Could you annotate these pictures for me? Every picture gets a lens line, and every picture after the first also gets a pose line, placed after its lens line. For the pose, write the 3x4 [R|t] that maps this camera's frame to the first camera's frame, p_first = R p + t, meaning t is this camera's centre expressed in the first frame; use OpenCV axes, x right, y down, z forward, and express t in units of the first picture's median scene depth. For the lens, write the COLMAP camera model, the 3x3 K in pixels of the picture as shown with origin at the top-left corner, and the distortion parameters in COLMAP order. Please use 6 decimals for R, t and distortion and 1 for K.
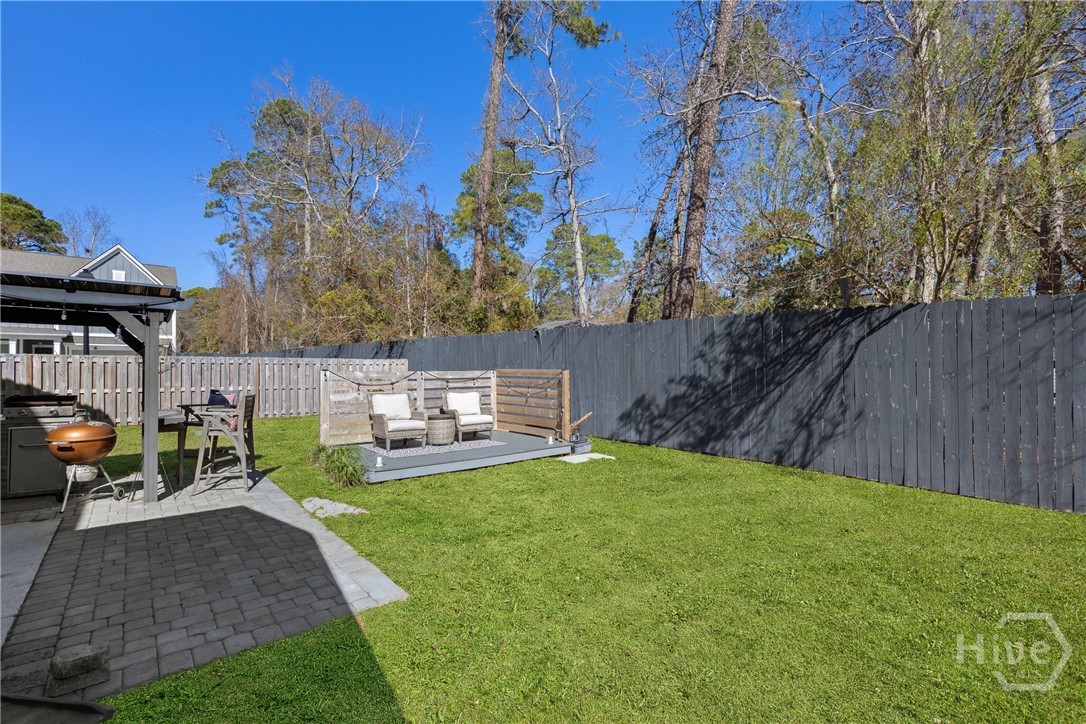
lens RADIAL K [[490.1, 0, 538.2], [0, 490.1, 364.0], [0, 0, 1]] dist [-0.000527, -0.006847]
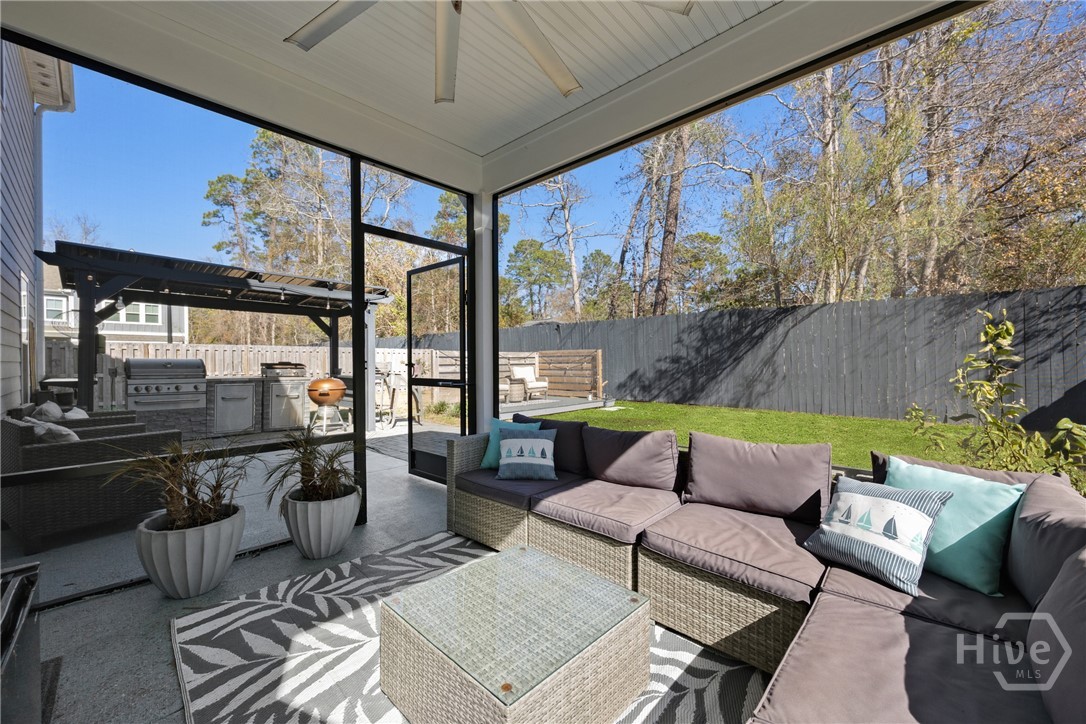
lens RADIAL K [[425.5, 0, 543.0], [0, 425.5, 362.0], [0, 0, 1]] dist [0.001054, 0.000058]
pose [[0.992133, -0.009950, 0.124795, -0.224027], [0.009537, 0.999947, 0.003905, 0.036665], [-0.124827, -0.002684, 0.992175, -0.189670]]
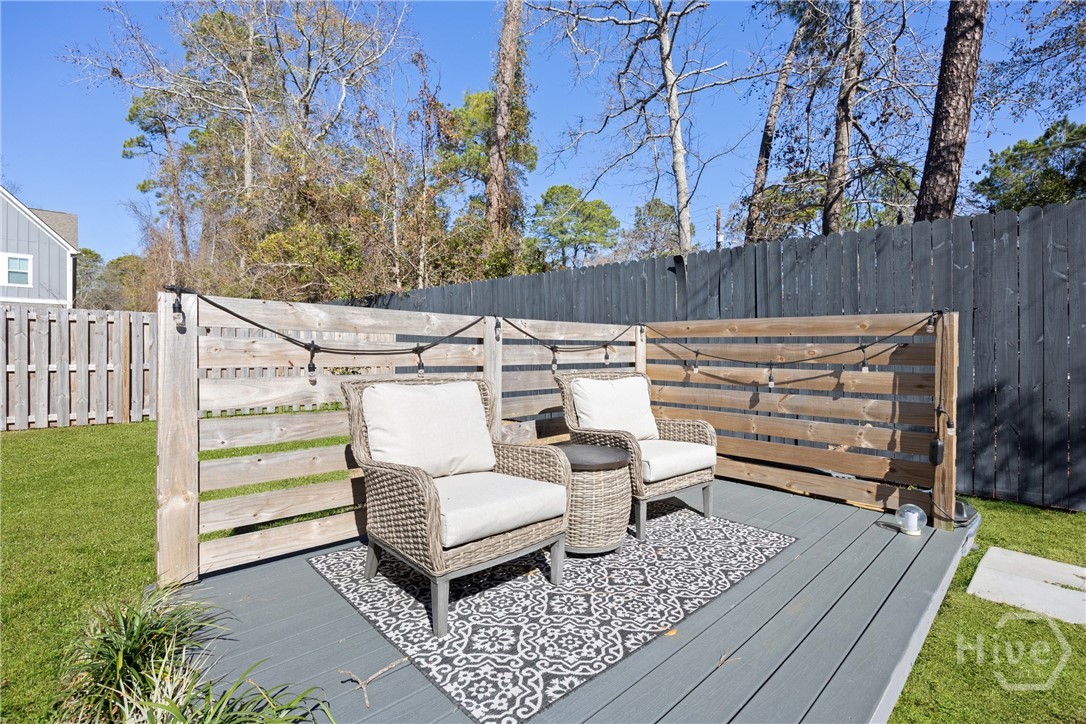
lens RADIAL K [[510.8, 0, 537.2], [0, 510.8, 349.0], [0, 0, 1]] dist [-0.004785, -0.000195]
pose [[0.998363, 0.008229, 0.056603, -0.205887], [-0.008400, 0.999961, 0.002777, 0.032932], [-0.056578, -0.003248, 0.998393, 0.567758]]
